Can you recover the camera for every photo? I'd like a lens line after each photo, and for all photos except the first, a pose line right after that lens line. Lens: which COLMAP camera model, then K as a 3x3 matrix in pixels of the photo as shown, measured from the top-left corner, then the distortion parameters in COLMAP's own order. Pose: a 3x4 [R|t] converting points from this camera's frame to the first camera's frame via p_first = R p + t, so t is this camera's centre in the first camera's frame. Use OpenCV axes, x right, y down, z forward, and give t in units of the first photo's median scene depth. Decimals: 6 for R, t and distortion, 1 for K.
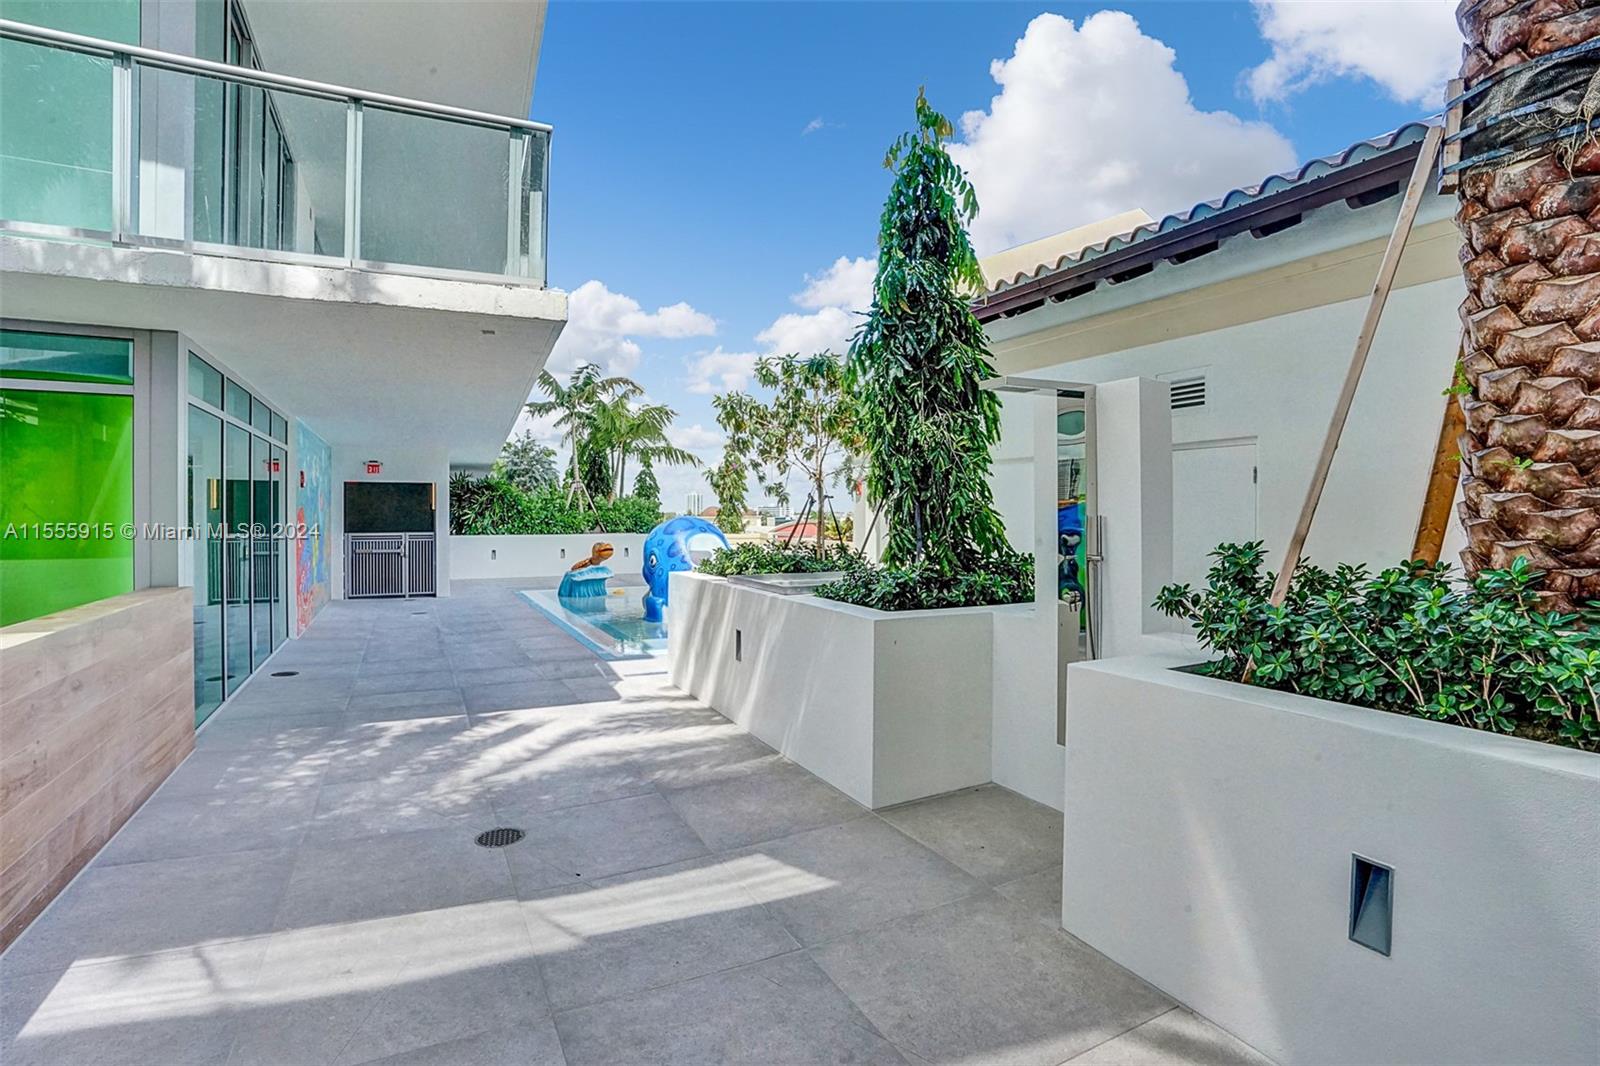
lens RADIAL K [[757.1, 0, 774.4], [0, 757.1, 541.7], [0, 0, 1]] dist [-0.059466, 0.019810]
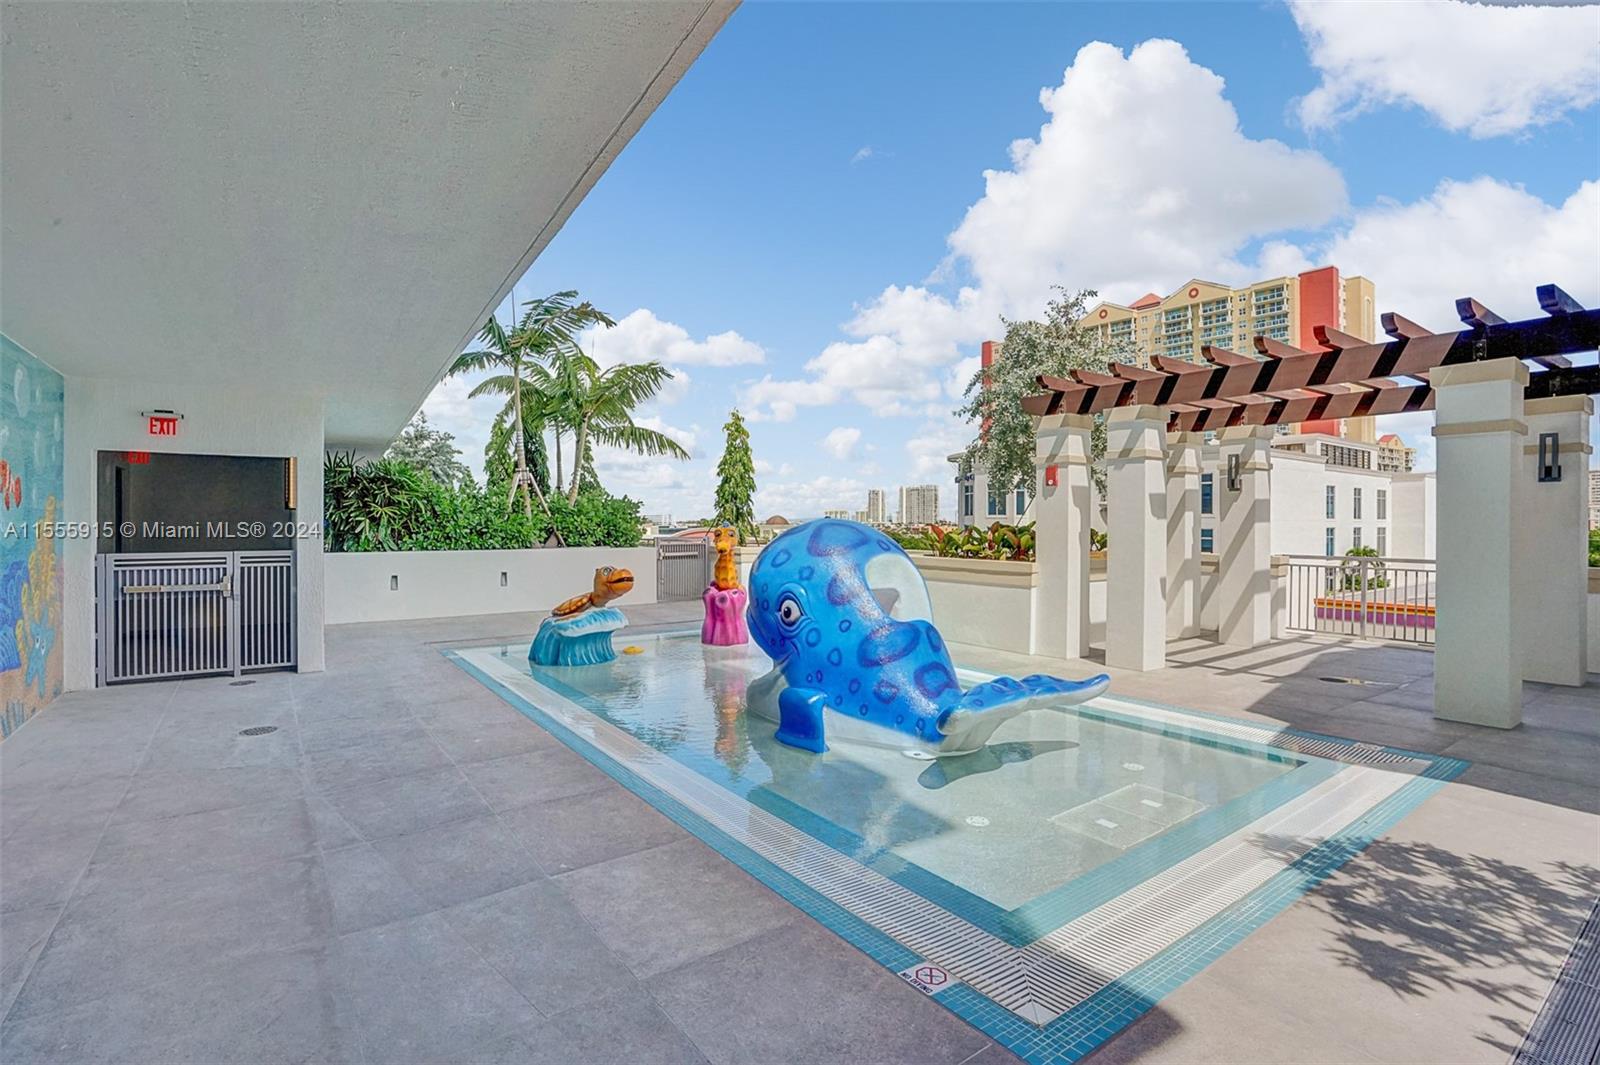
lens RADIAL K [[757.1, 0, 774.4], [0, 757.1, 541.2], [0, 0, 1]] dist [-0.059466, 0.019810]
pose [[0.988691, -0.000452, 0.149968, -0.192149], [0.002321, 0.999922, -0.012286, -0.011284], [-0.149951, 0.012495, 0.988615, 0.420694]]
